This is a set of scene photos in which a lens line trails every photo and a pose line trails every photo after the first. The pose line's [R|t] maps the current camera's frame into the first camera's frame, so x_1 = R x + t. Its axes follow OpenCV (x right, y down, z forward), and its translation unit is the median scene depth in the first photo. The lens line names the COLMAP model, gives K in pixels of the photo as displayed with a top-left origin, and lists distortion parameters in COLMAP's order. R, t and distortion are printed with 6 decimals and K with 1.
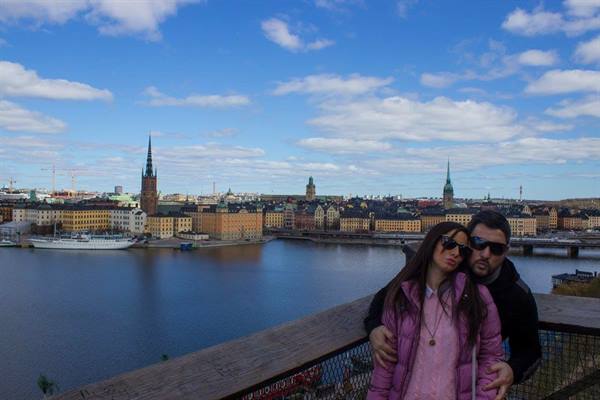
lens RADIAL K [[510.3, 0, 300.0], [0, 510.3, 200.0], [0, 0, 1]] dist [-0.130915, 0.096609]
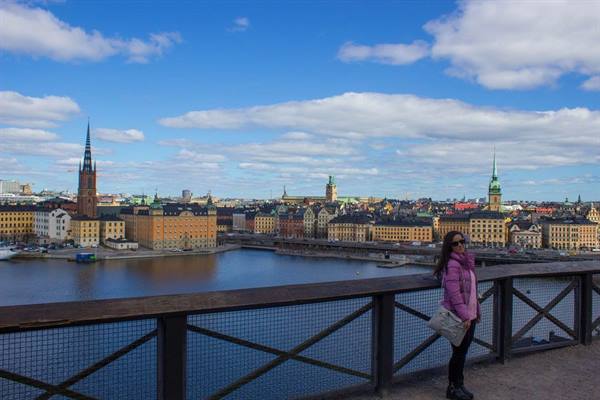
lens RADIAL K [[510.3, 0, 300.0], [0, 510.3, 200.0], [0, 0, 1]] dist [-0.130915, 0.096609]
pose [[0.984528, -0.002621, -0.175207, 0.194789], [0.000886, 0.999950, -0.009983, 0.008486], [0.175224, 0.009673, 0.984481, 0.246318]]
